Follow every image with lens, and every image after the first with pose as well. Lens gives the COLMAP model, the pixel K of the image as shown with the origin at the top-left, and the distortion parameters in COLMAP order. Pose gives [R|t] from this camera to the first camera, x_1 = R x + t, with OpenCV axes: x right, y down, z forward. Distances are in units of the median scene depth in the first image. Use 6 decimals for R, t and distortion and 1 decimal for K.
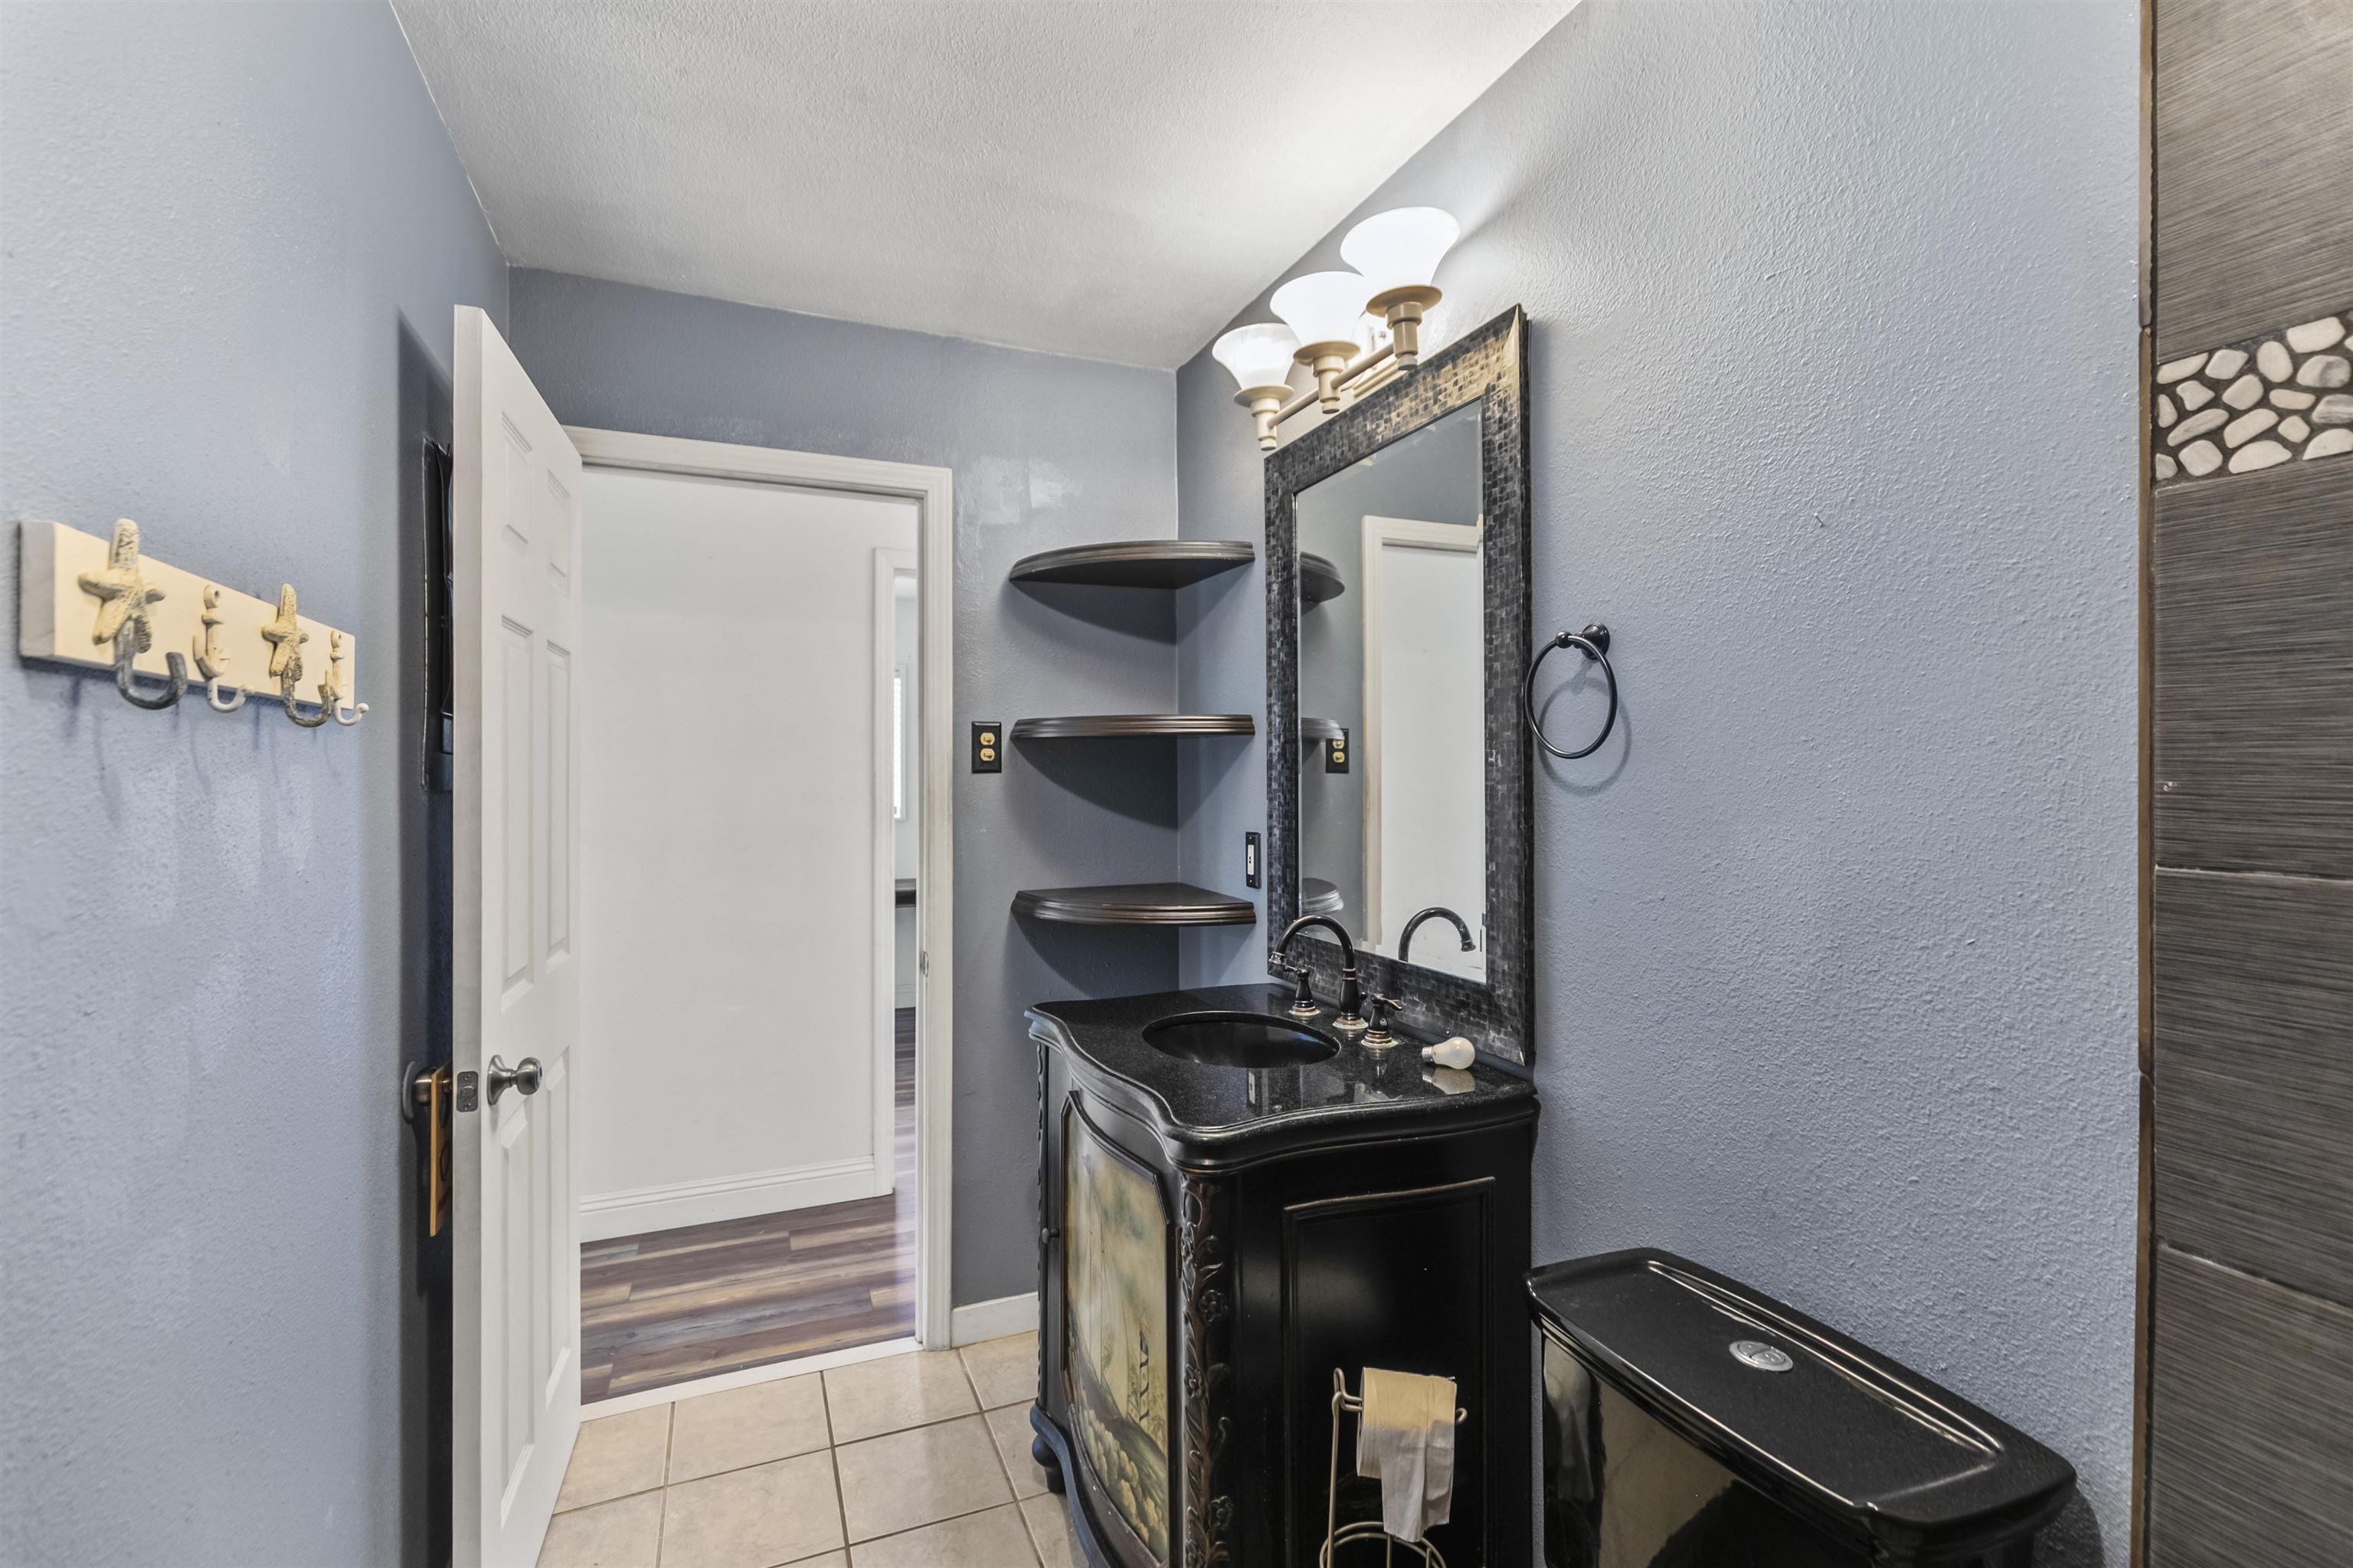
lens RADIAL K [[1054.7, 0, 1186.4], [0, 1054.7, 767.5], [0, 0, 1]] dist [0.002662, 0.000111]
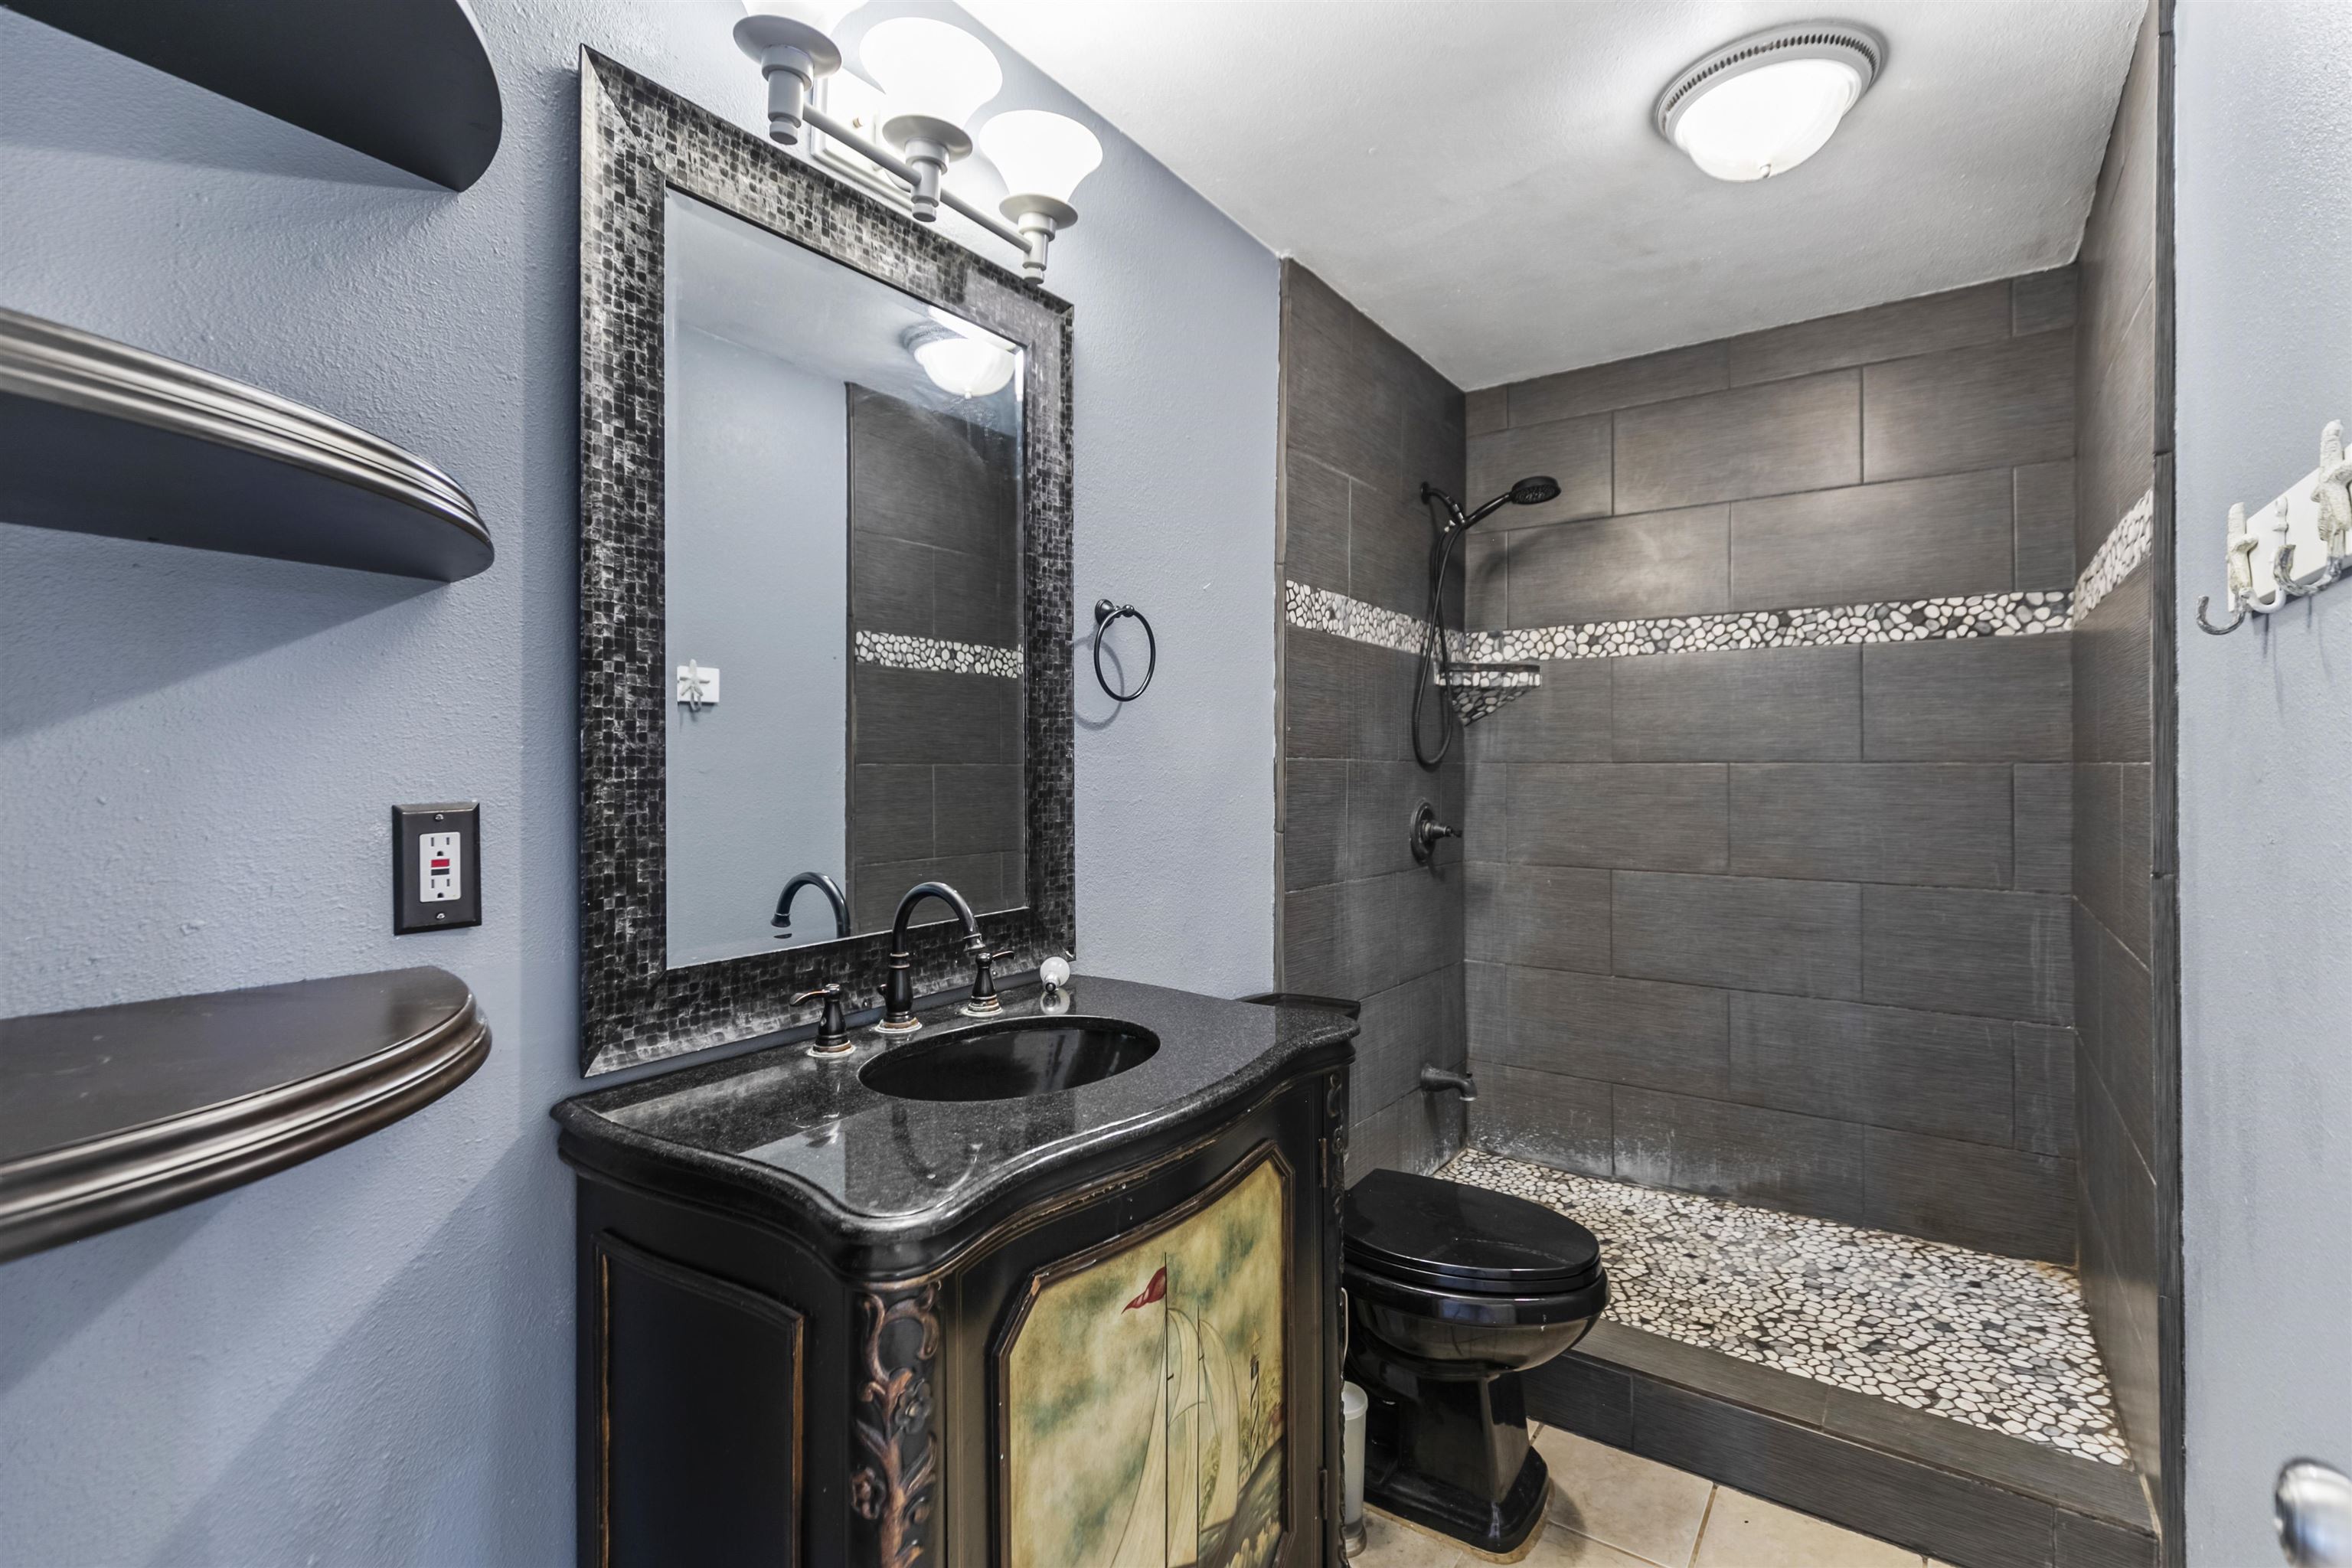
lens RADIAL K [[1054.2, 0, 1185.9], [0, 1054.2, 767.6], [0, 0, 1]] dist [0.002662, 0.000111]
pose [[-0.532810, 0.004859, 0.846221, -0.575594], [0.002215, 0.999988, -0.004347, 0.058407], [-0.846232, -0.000442, -0.532814, 1.192664]]
